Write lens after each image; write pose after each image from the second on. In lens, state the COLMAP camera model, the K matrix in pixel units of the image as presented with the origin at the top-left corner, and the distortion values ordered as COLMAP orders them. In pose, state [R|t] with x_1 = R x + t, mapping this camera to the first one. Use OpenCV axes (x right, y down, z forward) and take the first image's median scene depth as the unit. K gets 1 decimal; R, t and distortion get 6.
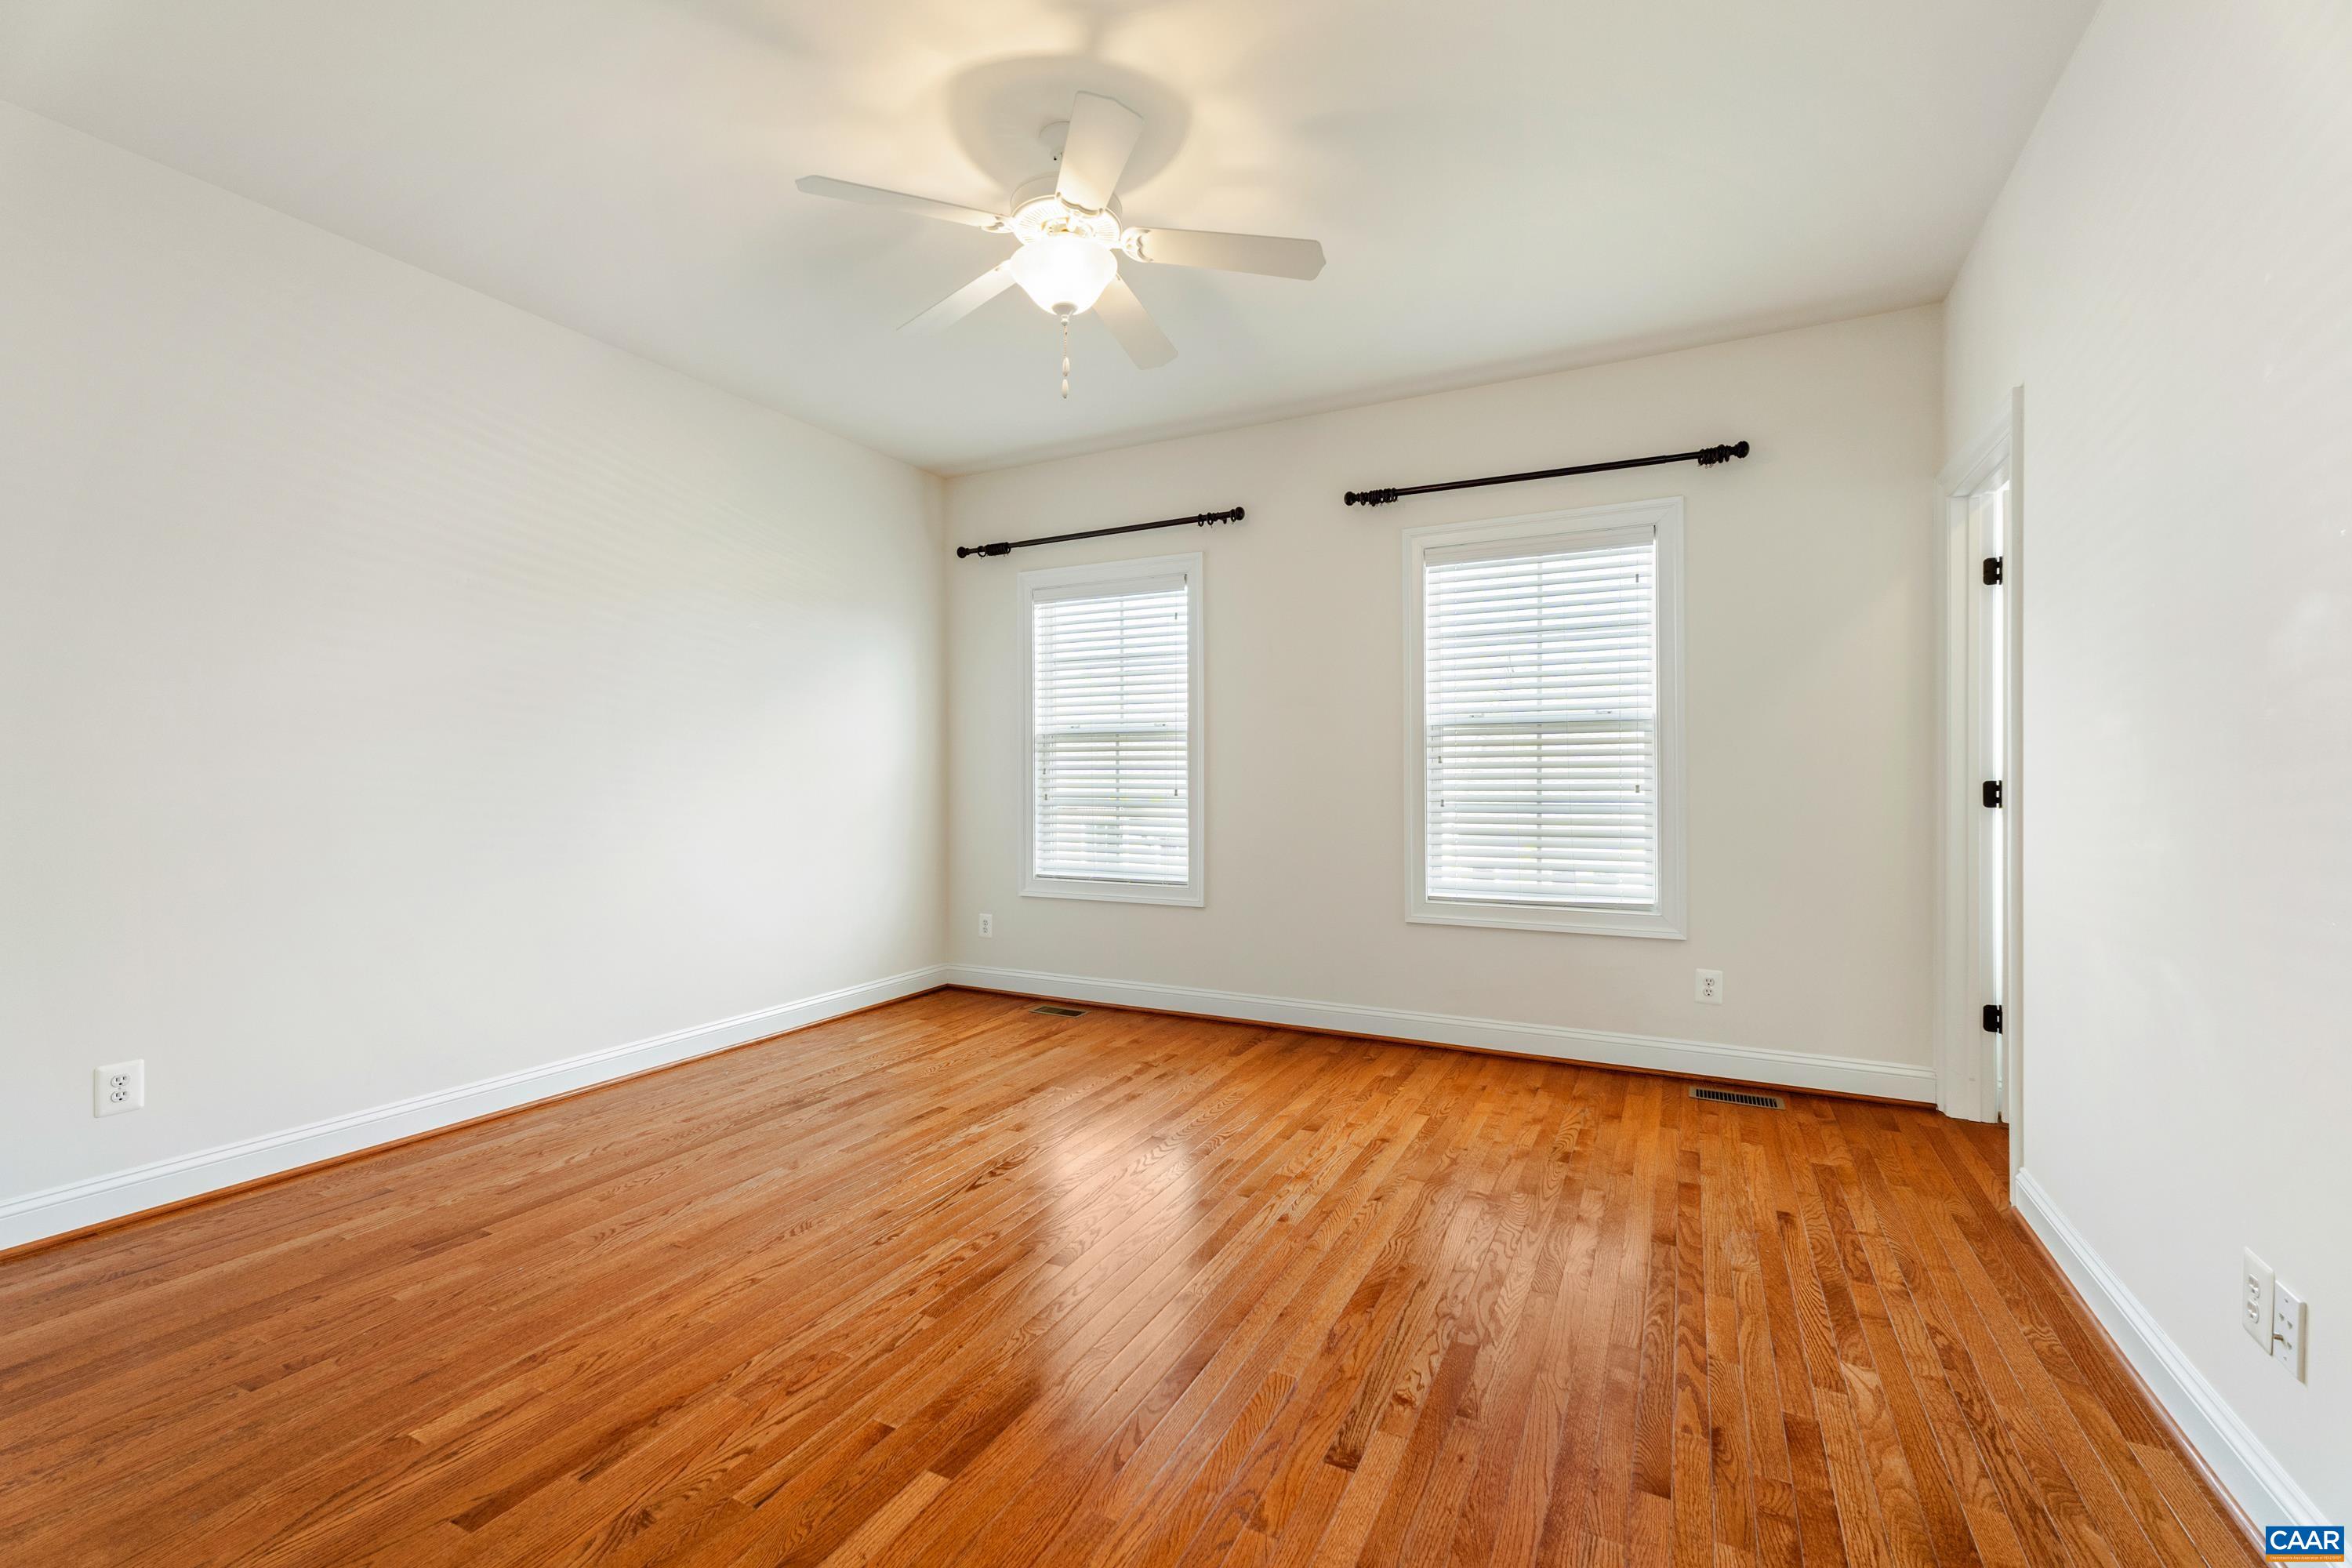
lens RADIAL K [[1001.9, 0, 1171.1], [0, 1001.9, 781.0], [0, 0, 1]] dist [0.004485, 0.000242]
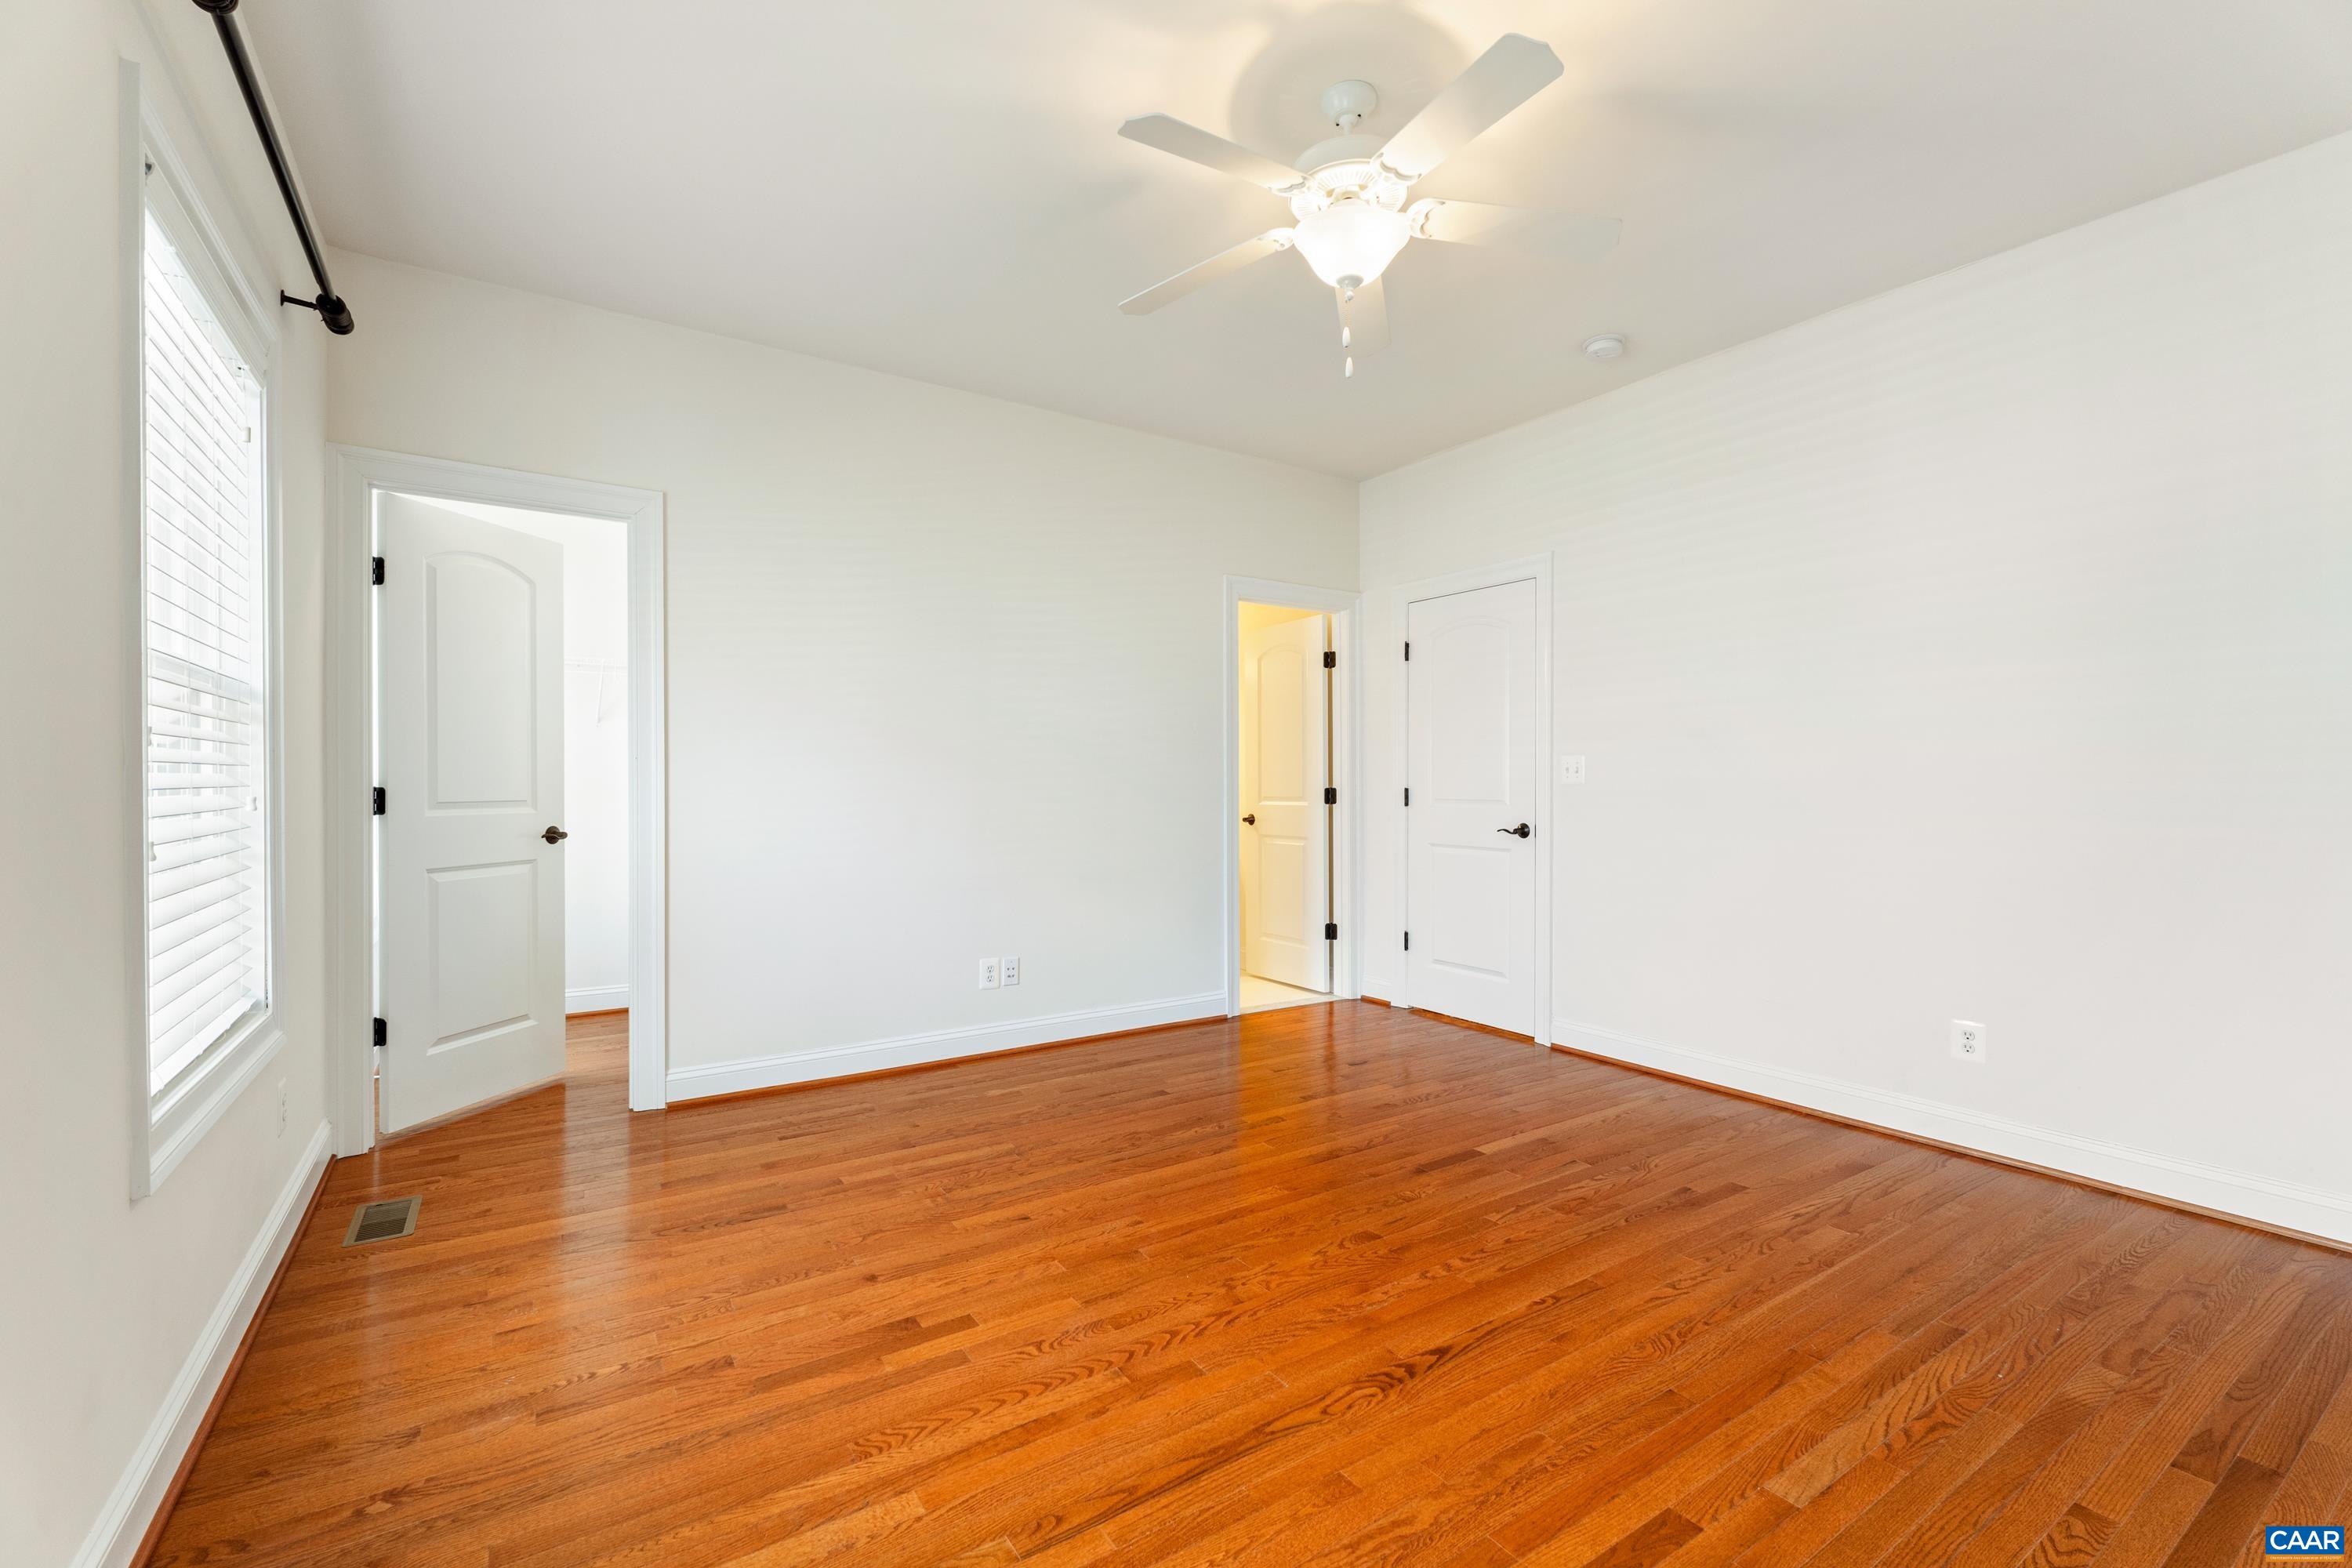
lens RADIAL K [[1001.9, 0, 1173.5], [0, 1001.9, 785.9], [0, 0, 1]] dist [0.004485, 0.000242]
pose [[-0.875294, -0.001395, 0.483590, -0.443025], [-0.000321, 0.999997, 0.002304, -0.004226], [-0.483591, 0.001861, -0.875292, 2.028833]]
